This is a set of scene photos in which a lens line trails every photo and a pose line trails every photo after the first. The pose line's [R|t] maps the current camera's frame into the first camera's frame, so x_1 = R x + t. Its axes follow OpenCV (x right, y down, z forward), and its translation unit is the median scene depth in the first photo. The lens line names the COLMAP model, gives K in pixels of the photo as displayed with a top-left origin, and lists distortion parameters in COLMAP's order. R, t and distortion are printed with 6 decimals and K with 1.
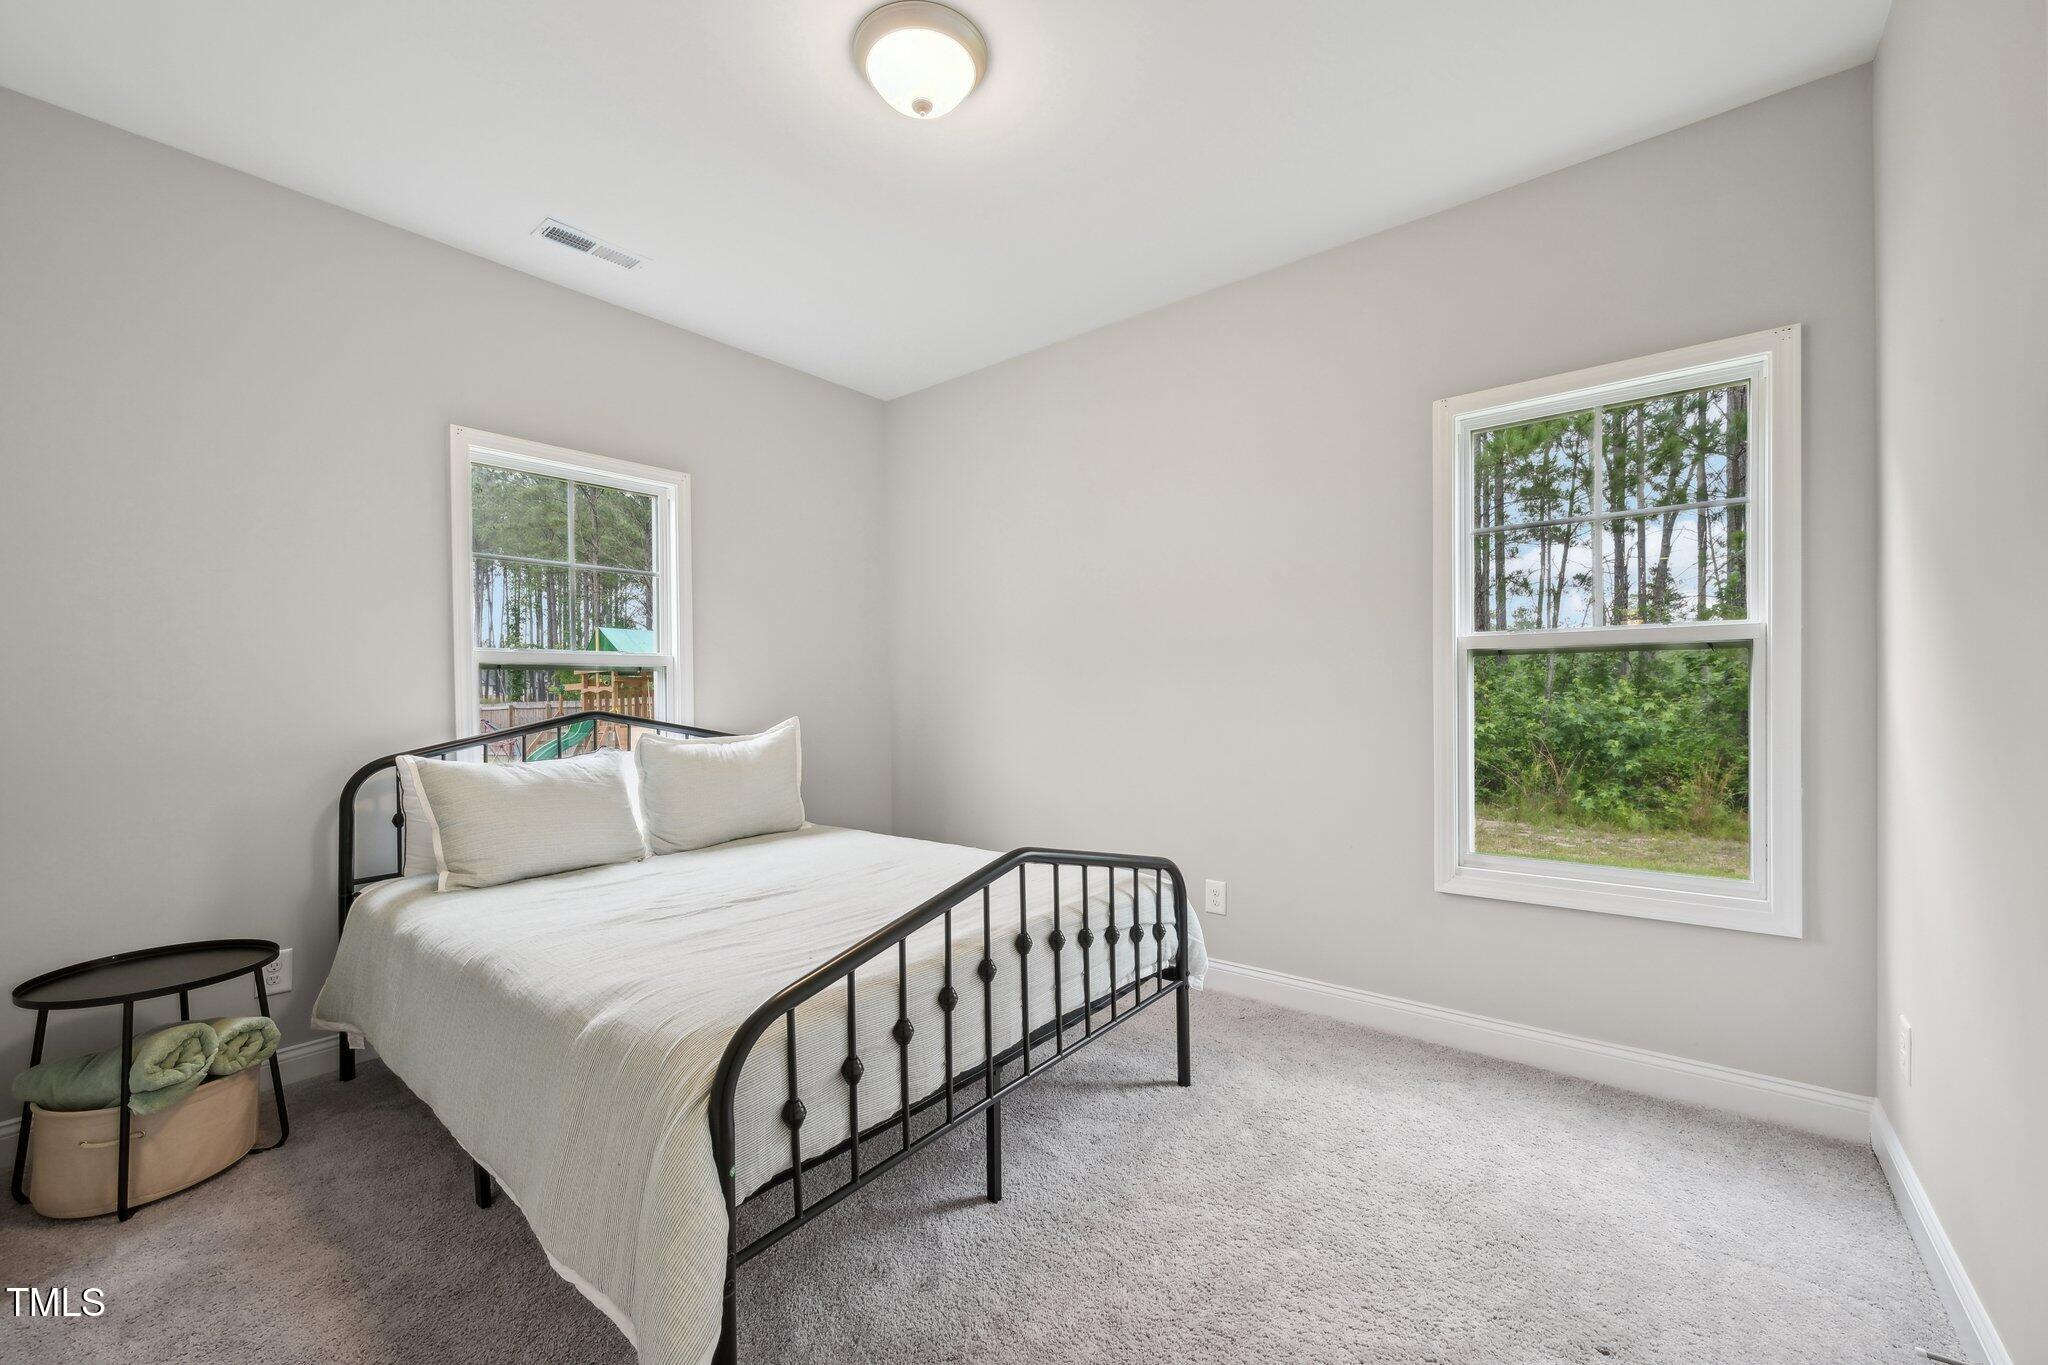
lens RADIAL K [[809.2, 0, 1017.7], [0, 809.2, 675.5], [0, 0, 1]] dist [0.000382, -0.000004]
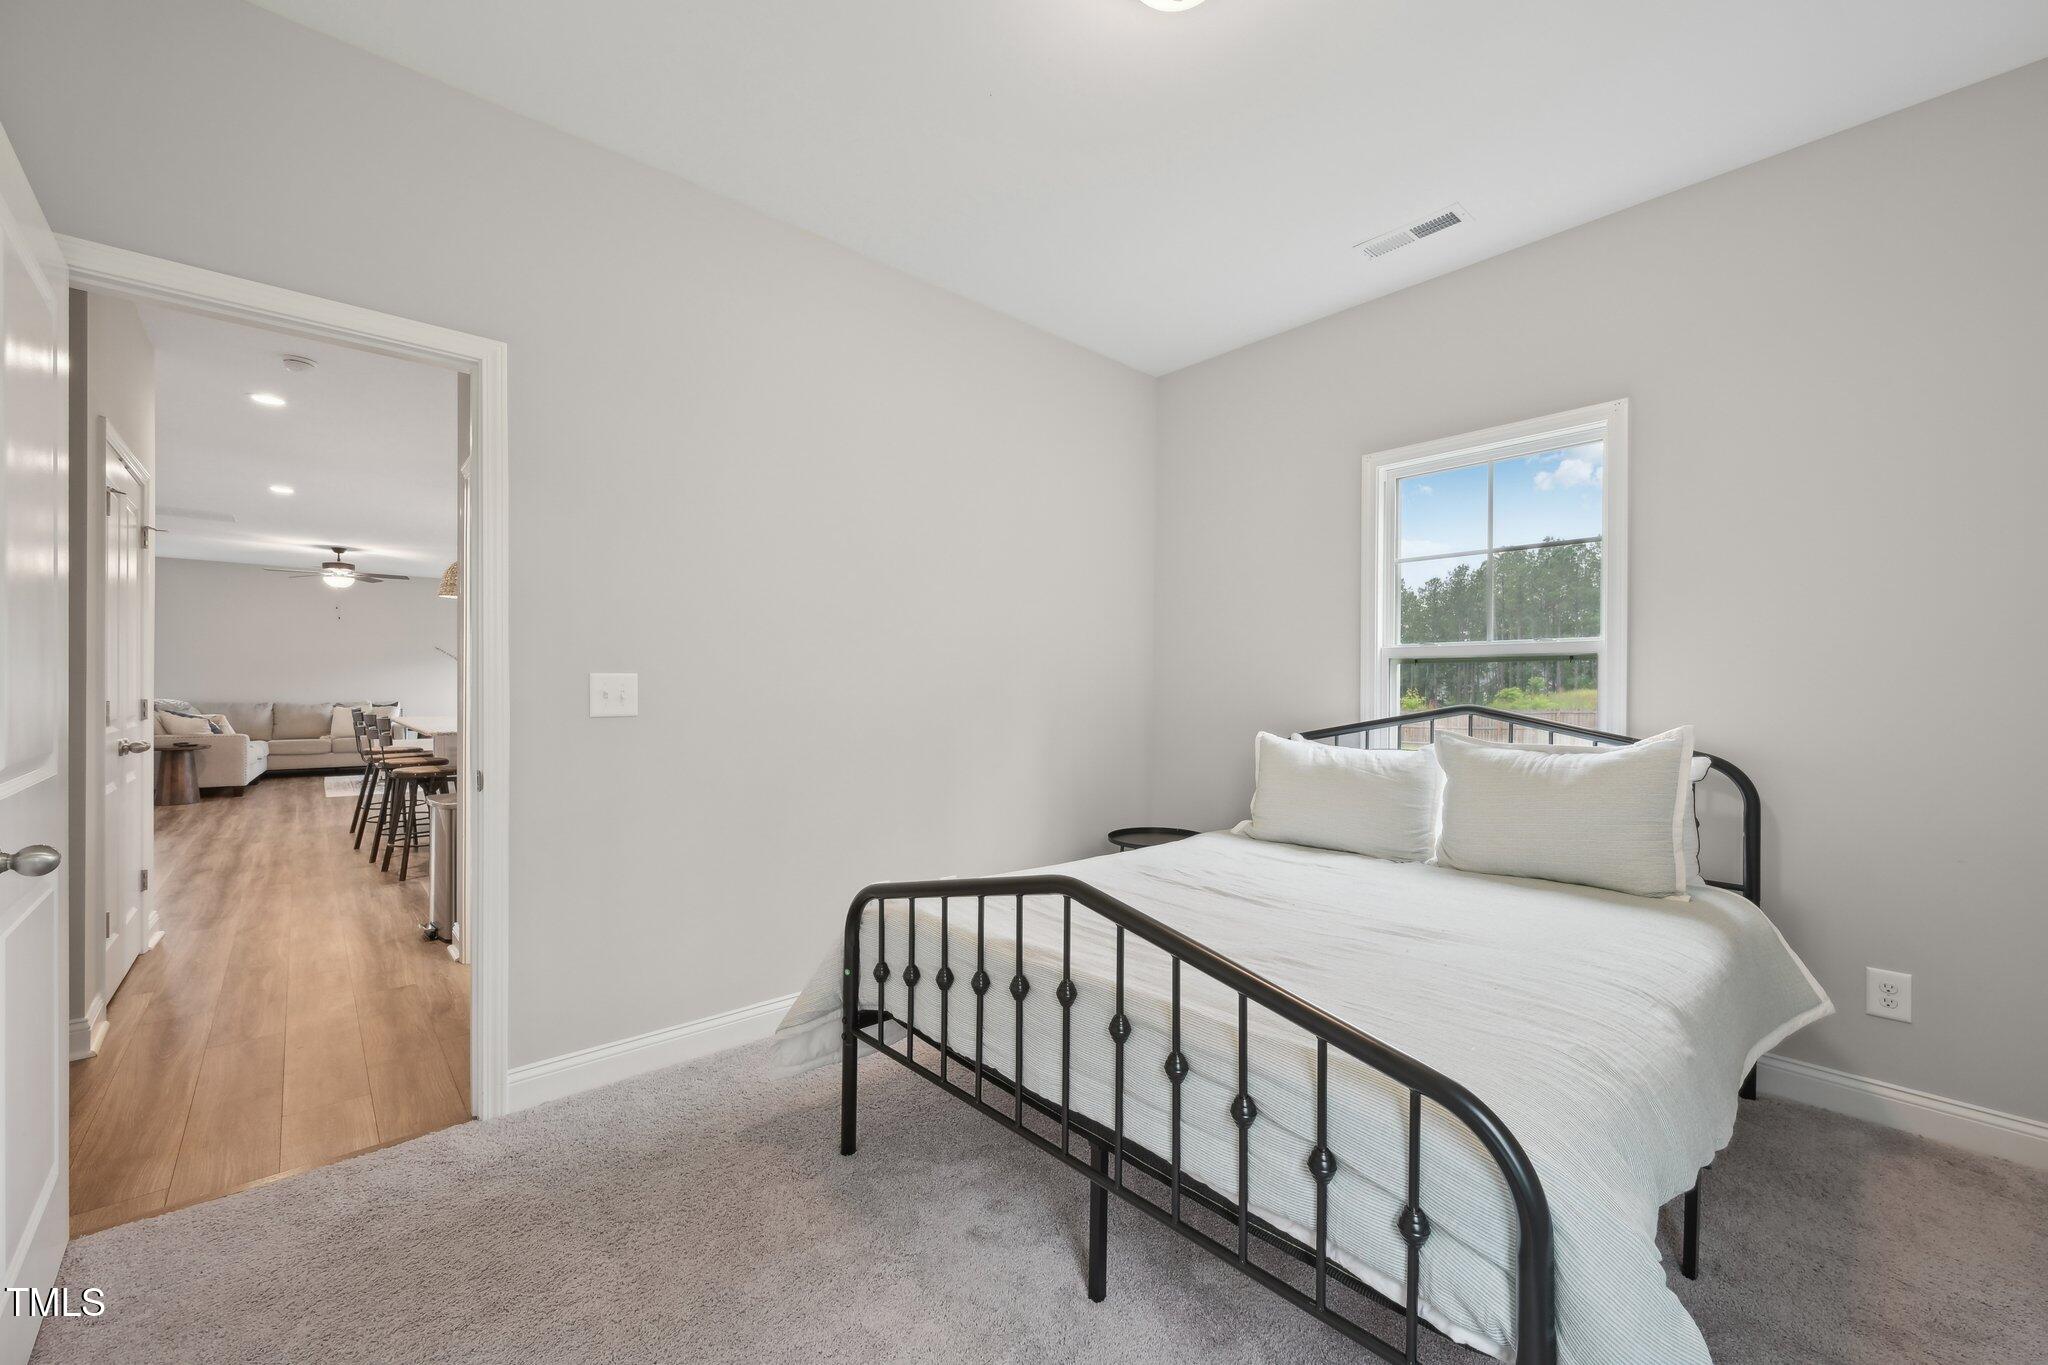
lens RADIAL K [[809.2, 0, 1024.2], [0, 809.2, 676.8], [0, 0, 1]] dist [0.000382, -0.000004]
pose [[-0.121150, 0.009161, -0.992592, 0.860313], [-0.005412, 0.999936, 0.009889, 0.004186], [0.992619, 0.006570, -0.121093, 1.106609]]
